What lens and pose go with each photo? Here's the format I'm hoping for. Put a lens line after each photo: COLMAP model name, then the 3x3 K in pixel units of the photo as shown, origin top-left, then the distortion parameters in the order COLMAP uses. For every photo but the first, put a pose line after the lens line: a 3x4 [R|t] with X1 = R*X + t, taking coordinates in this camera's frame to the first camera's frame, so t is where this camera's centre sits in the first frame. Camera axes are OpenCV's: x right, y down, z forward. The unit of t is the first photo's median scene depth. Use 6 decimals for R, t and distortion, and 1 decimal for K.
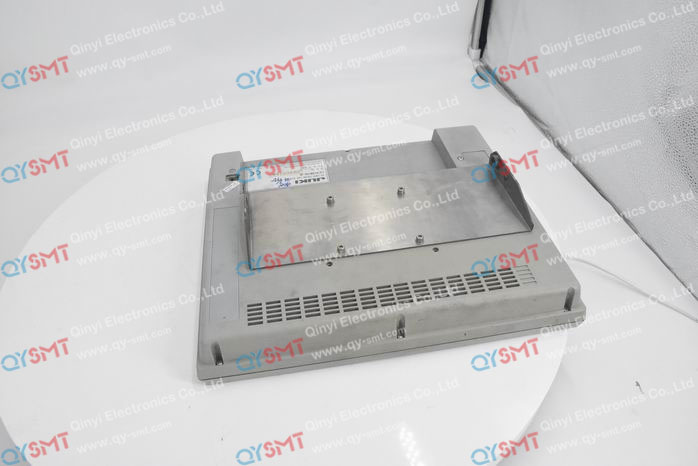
lens RADIAL K [[488.4, 0, 349.0], [0, 488.4, 233.0], [0, 0, 1]] dist [0.001138, 0.000617]
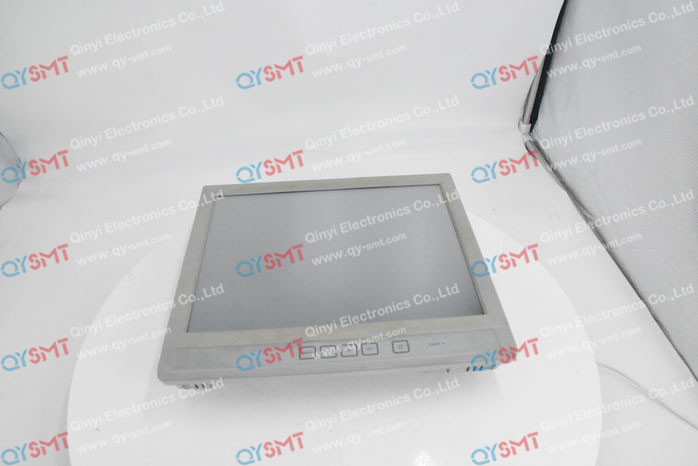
lens RADIAL K [[488.4, 0, 349.0], [0, 488.4, 233.0], [0, 0, 1]] dist [0.001138, 0.000617]
pose [[1.000000, -0.000104, -0.000005, -0.000002], [0.000104, 1.000000, 0.000052, -0.193056], [0.000005, -0.000052, 1.000000, 0.000084]]
